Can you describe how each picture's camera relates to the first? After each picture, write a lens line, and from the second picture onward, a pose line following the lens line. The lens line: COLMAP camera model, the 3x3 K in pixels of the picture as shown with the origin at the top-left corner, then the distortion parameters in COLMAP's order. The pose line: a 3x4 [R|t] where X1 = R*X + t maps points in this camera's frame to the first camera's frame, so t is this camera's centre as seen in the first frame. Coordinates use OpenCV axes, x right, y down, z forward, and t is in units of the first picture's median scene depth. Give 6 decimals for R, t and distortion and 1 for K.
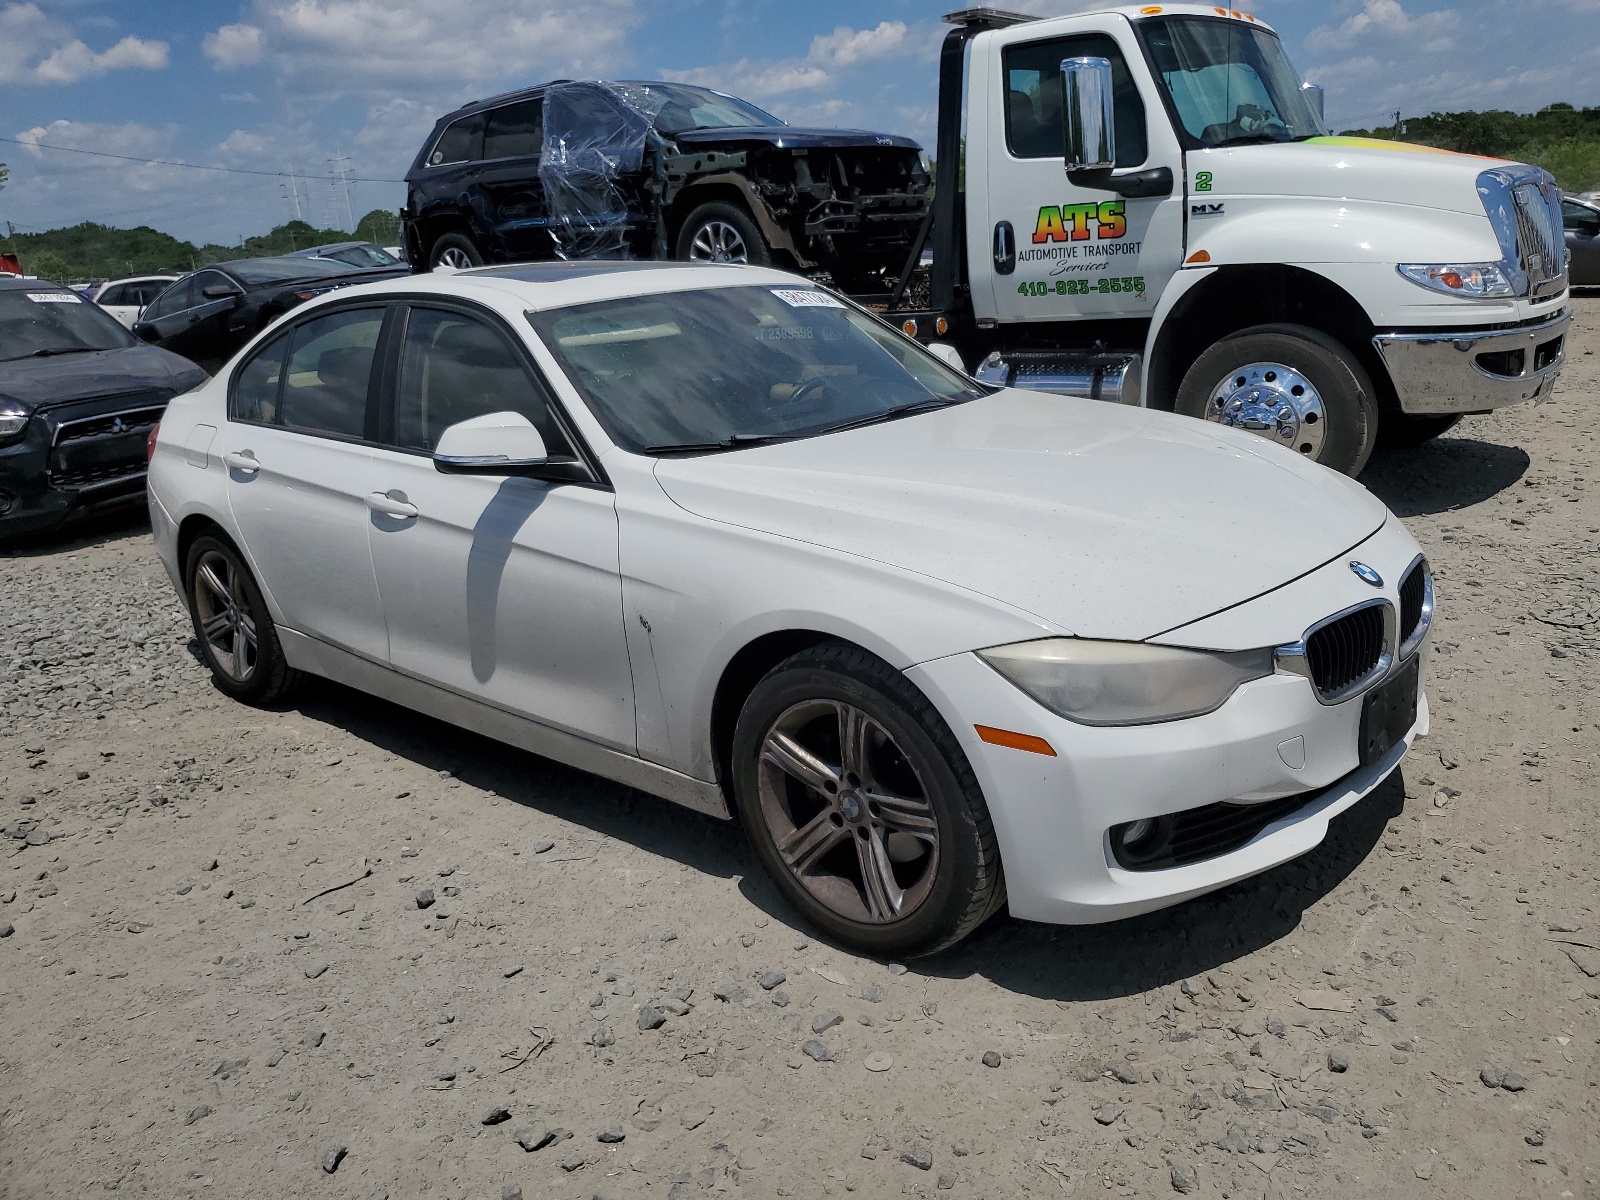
lens RADIAL K [[1210.0, 0, 800.5], [0, 1210.0, 598.4], [0, 0, 1]] dist [-0.004196, -0.002819]
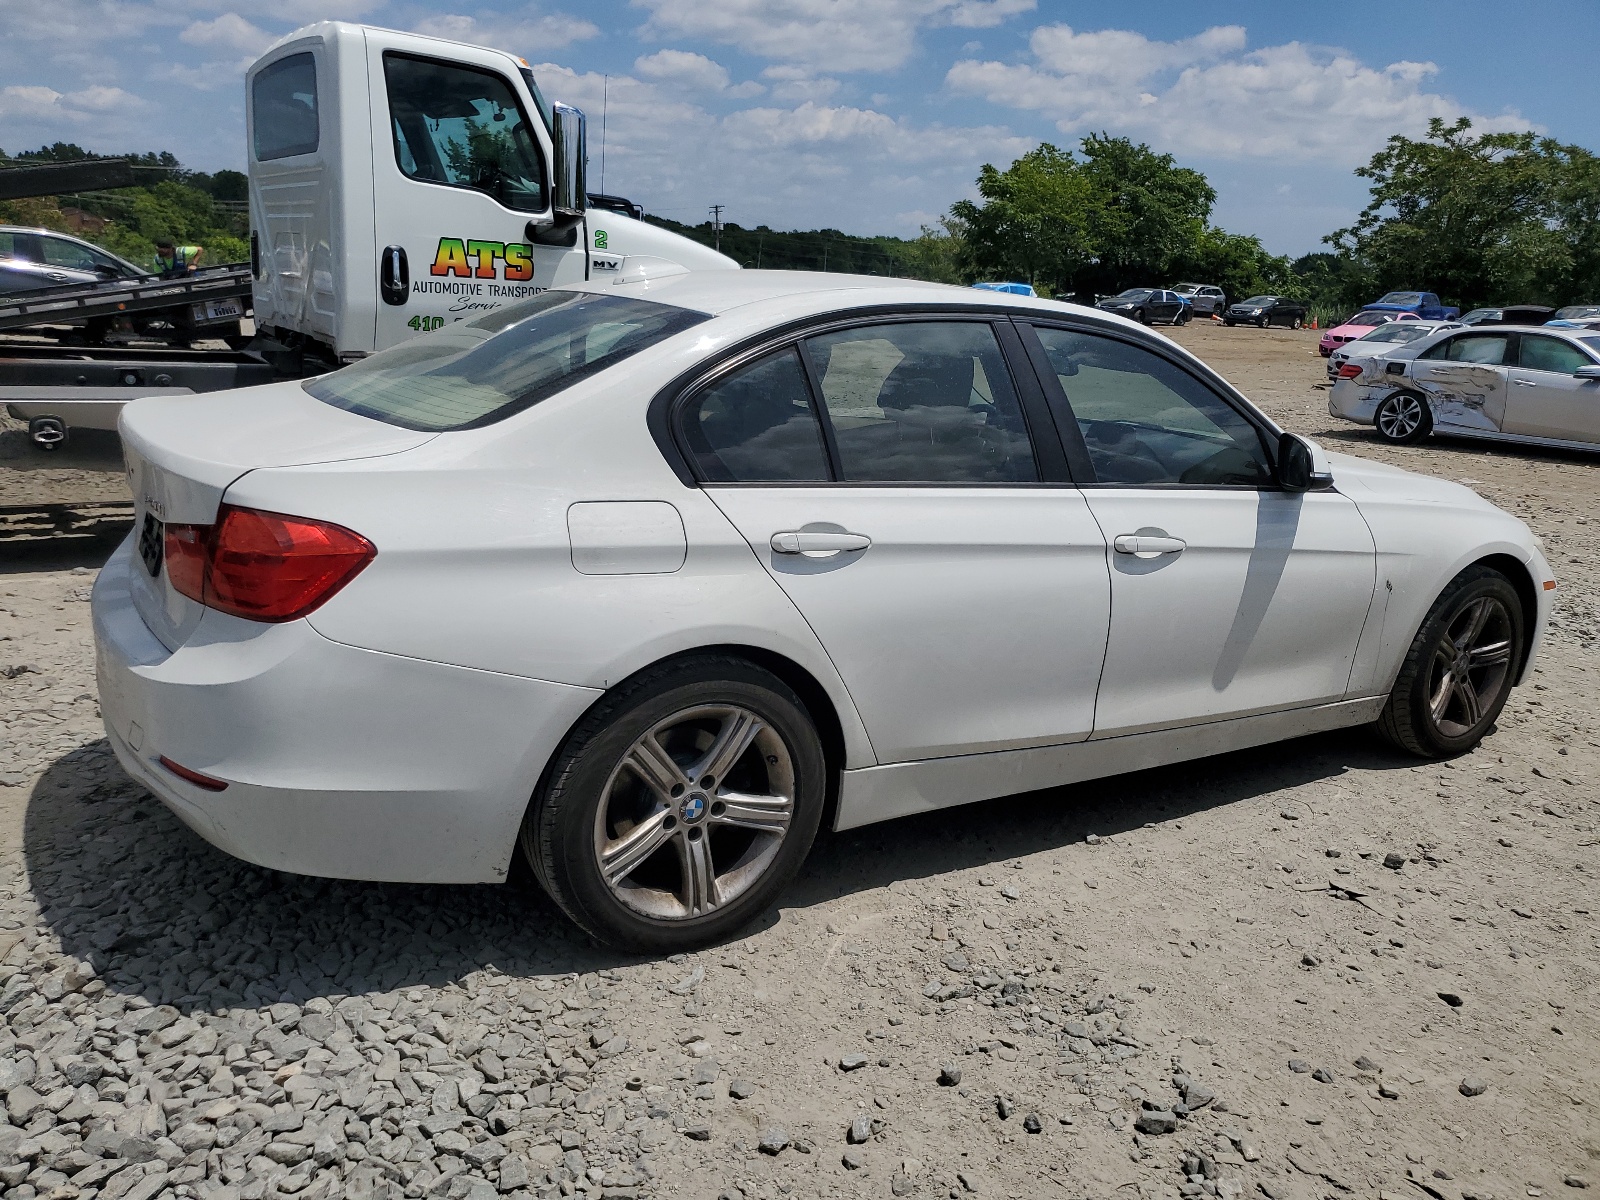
lens RADIAL K [[1210.0, 0, 800.0], [0, 1210.0, 602.2], [0, 0, 1]] dist [-0.004196, -0.002819]
pose [[0.296543, -0.145794, 0.943825, -0.622581], [0.187406, 0.977947, 0.092184, -0.080958], [-0.936451, 0.149543, 0.317326, 0.475905]]
